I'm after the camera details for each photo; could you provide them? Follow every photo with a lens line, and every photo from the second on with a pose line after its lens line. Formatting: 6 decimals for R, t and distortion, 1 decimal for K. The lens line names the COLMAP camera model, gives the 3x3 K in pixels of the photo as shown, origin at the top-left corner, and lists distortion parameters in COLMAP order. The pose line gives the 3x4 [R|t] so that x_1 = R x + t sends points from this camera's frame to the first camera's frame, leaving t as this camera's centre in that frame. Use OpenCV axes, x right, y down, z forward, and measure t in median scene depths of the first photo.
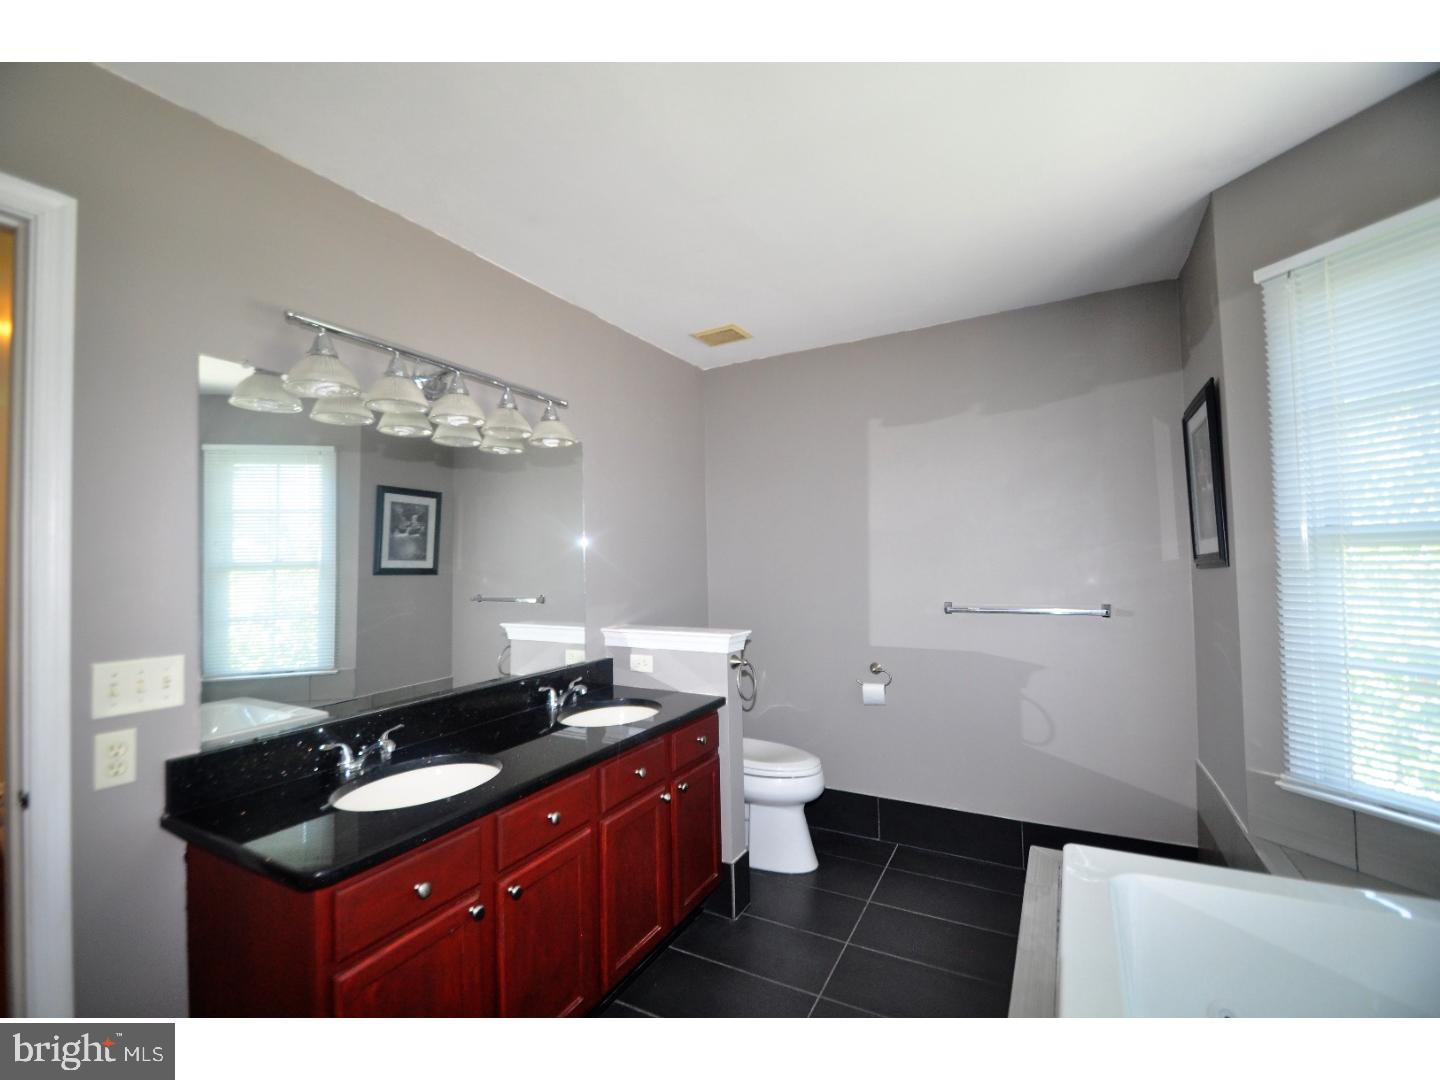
lens RADIAL K [[620.5, 0, 712.4], [0, 620.5, 534.8], [0, 0, 1]] dist [-0.009592, -0.005532]
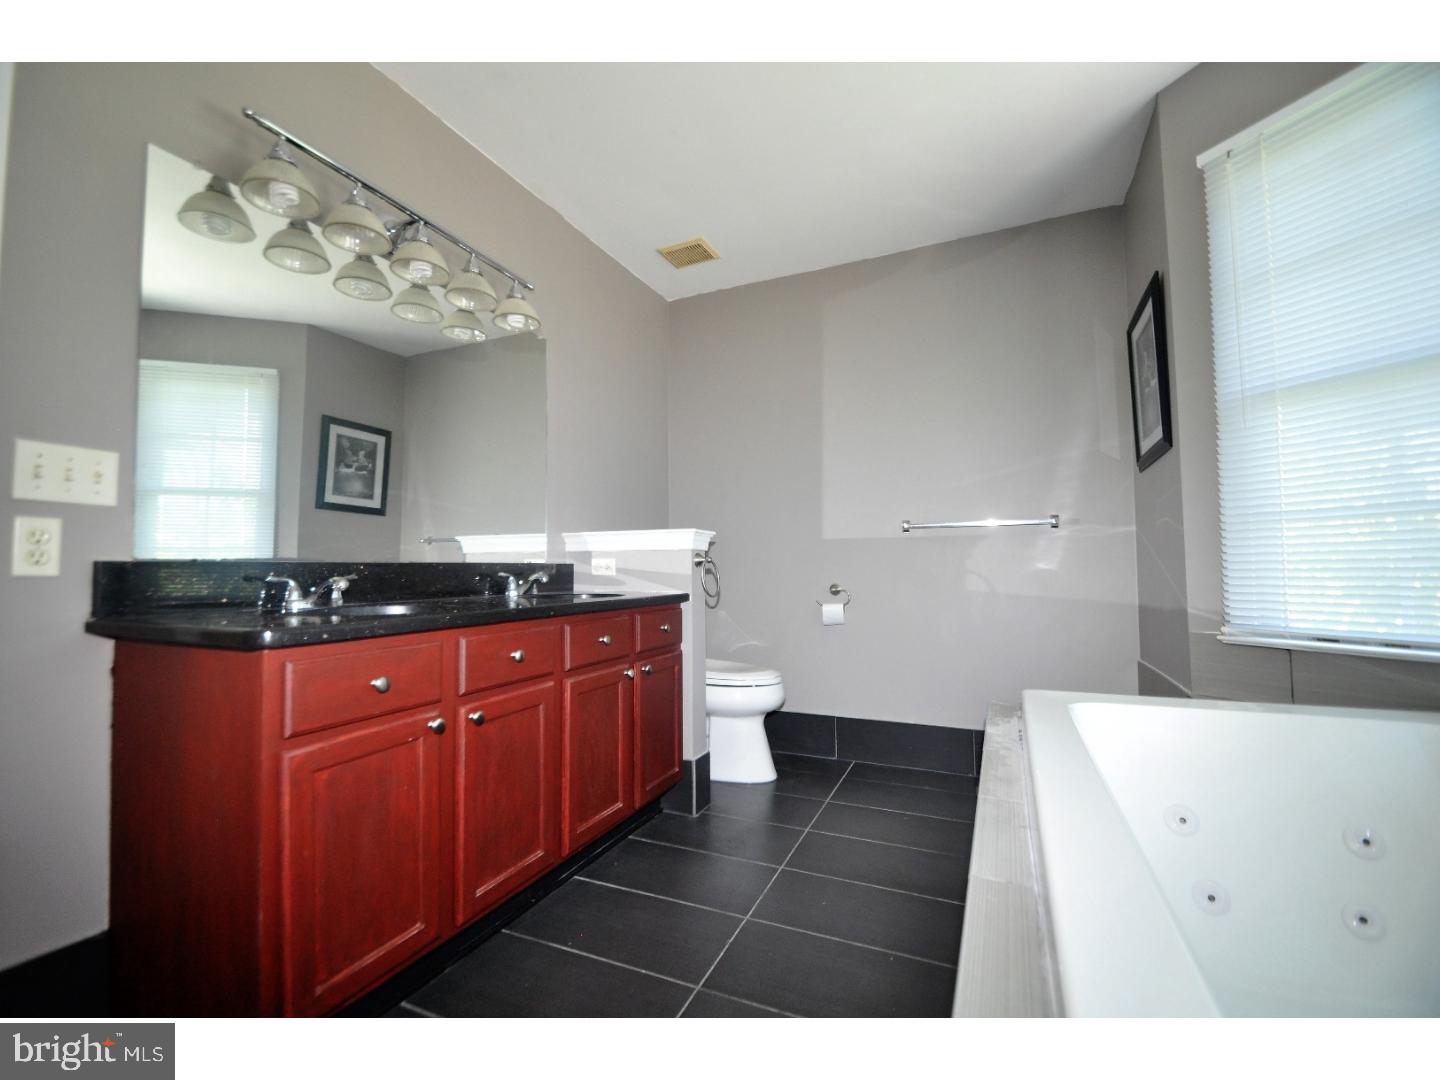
lens RADIAL K [[620.5, 0, 711.5], [0, 620.5, 538.3], [0, 0, 1]] dist [-0.009592, -0.005532]
pose [[0.996894, 0.017565, 0.076771, -0.022045], [-0.016798, 0.999802, -0.010622, 0.194489], [-0.076942, 0.009299, 0.996992, 0.006667]]
